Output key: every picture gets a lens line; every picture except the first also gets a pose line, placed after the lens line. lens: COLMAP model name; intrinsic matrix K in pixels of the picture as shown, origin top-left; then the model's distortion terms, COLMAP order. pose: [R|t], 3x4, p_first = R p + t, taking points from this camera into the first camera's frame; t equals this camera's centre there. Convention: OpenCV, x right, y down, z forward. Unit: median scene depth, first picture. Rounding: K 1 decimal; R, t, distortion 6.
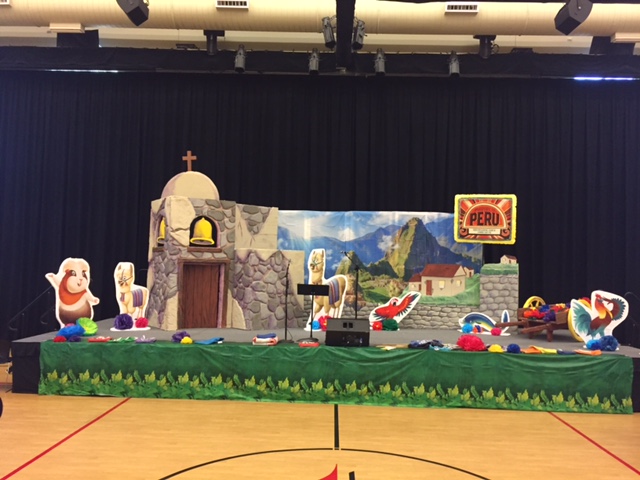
lens RADIAL K [[543.7, 0, 320.0], [0, 543.7, 240.0], [0, 0, 1]] dist [0.064550, -0.007789]
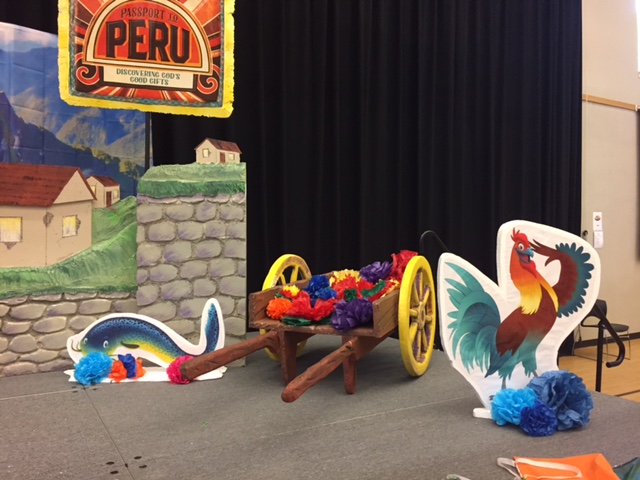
lens RADIAL K [[543.7, 0, 320.0], [0, 543.7, 240.0], [0, 0, 1]] dist [0.064550, -0.007789]
pose [[0.849587, -0.024848, 0.526863, 0.210713], [-0.004292, 0.998531, 0.054014, 0.070616], [-0.527431, -0.048151, 0.848232, 0.655521]]
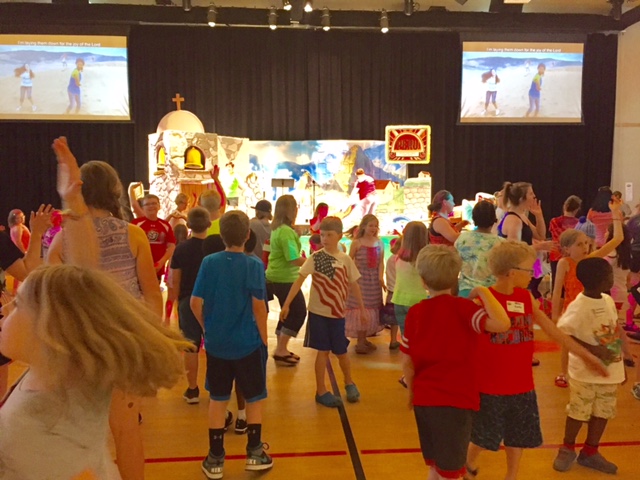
lens RADIAL K [[543.7, 0, 320.0], [0, 543.7, 240.0], [0, 0, 1]] dist [0.064550, -0.007789]
pose [[0.994880, -0.034662, 0.094938, -0.043329], [0.022436, 0.991656, 0.126944, 0.017941], [-0.098546, -0.124164, 0.987356, -0.315736]]
